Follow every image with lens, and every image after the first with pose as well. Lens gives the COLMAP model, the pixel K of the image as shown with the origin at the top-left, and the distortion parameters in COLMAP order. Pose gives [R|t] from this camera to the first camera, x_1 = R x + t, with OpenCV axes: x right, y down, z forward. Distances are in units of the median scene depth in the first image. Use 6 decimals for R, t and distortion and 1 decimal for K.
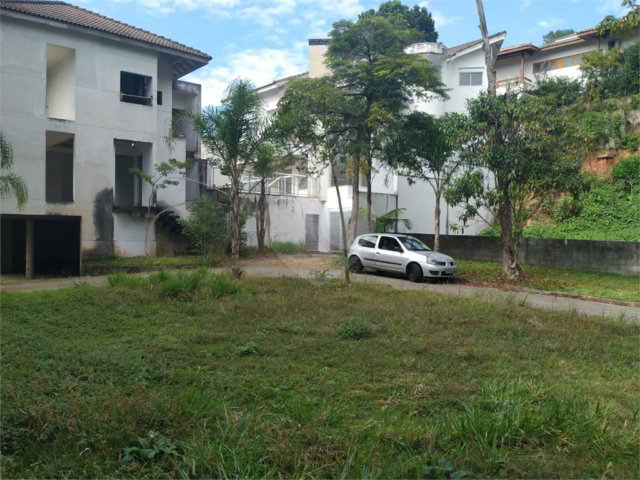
lens RADIAL K [[592.9, 0, 333.5], [0, 592.9, 238.0], [0, 0, 1]] dist [0.008640, -0.008925]
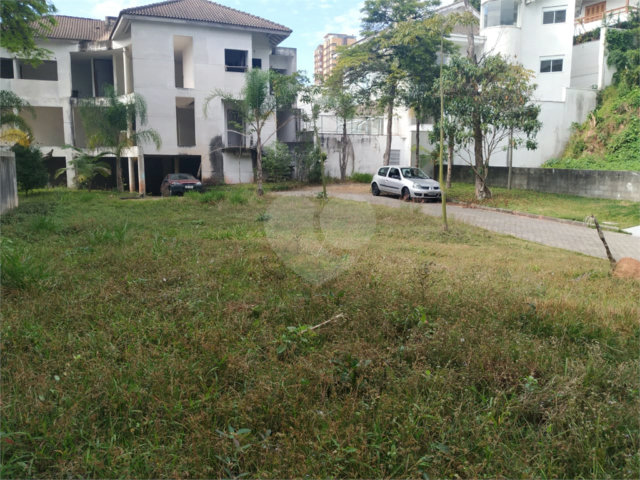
lens RADIAL K [[592.9, 0, 333.5], [0, 592.9, 238.0], [0, 0, 1]] dist [0.008640, -0.008925]
pose [[0.952753, 0.027189, -0.302526, 0.324655], [0.007496, 0.993578, 0.112903, 0.002374], [0.303653, -0.109837, 0.946431, -0.290470]]
